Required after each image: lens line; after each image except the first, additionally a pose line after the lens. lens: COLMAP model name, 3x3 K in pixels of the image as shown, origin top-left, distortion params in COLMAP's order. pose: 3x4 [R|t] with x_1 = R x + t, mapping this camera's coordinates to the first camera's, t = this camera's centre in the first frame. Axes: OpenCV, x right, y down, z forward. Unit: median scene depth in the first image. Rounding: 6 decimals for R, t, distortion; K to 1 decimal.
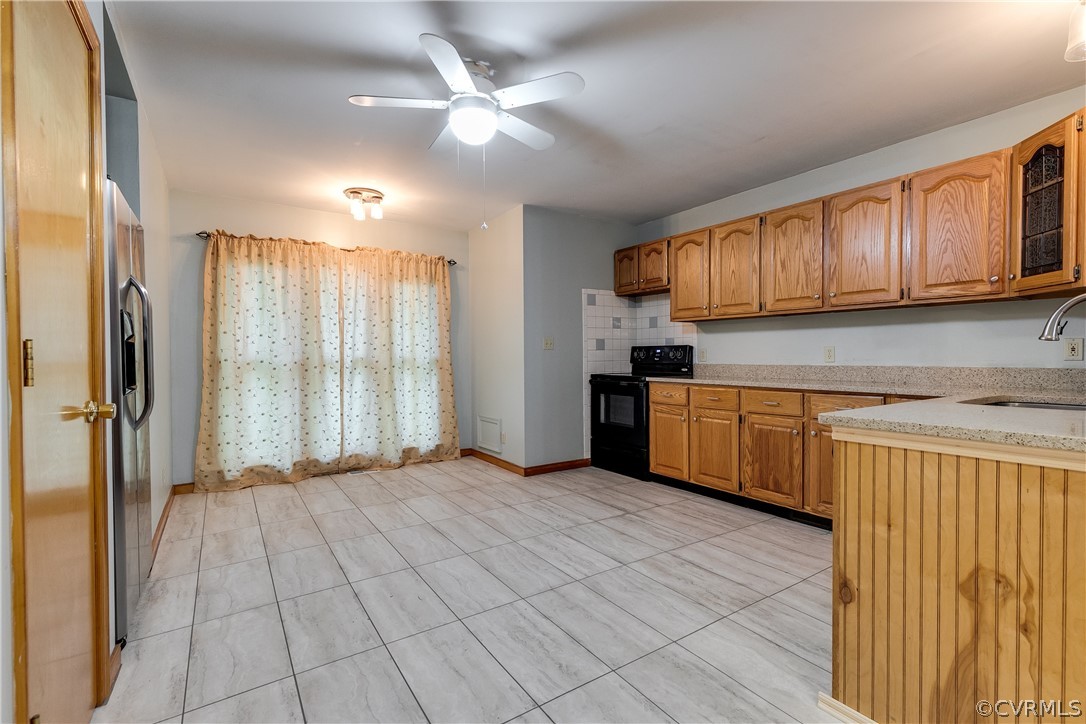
lens RADIAL K [[494.9, 0, 541.2], [0, 494.9, 369.0], [0, 0, 1]] dist [0.000994, 0.000110]
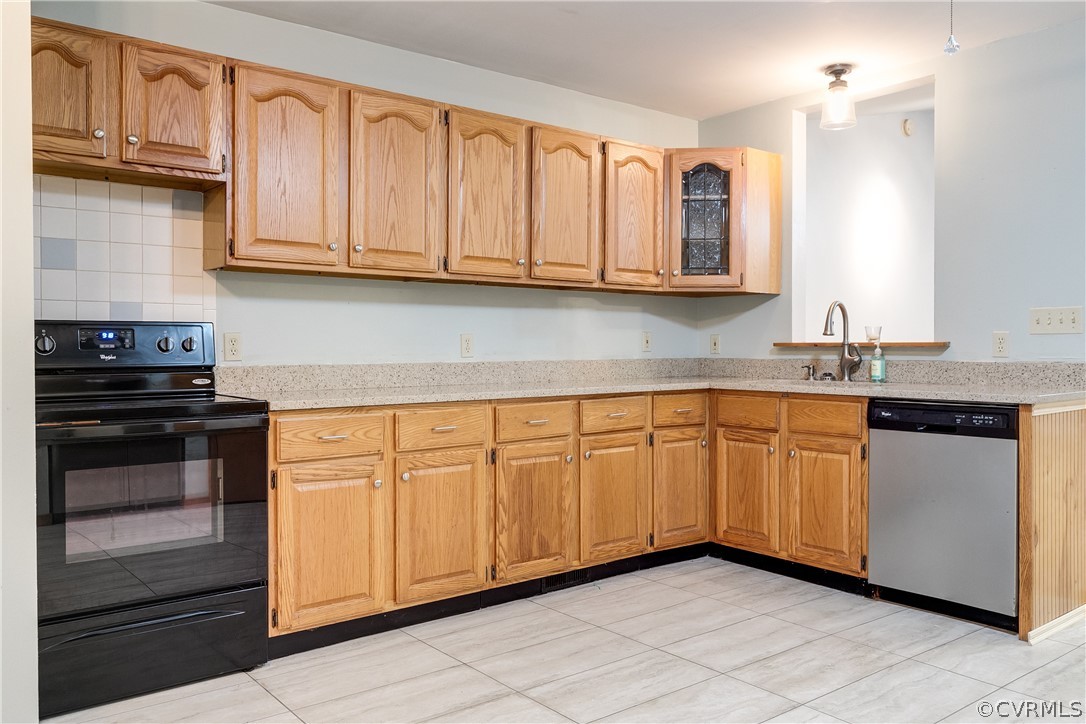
lens RADIAL K [[845.4, 0, 543.0], [0, 845.4, 362.0], [0, 0, 1]] dist [-0.000177, 0.002221]
pose [[-0.087501, -0.015785, 0.996039, -0.610276], [0.028975, 0.999411, 0.018384, -0.027441], [-0.995743, 0.030469, -0.086992, 1.062769]]
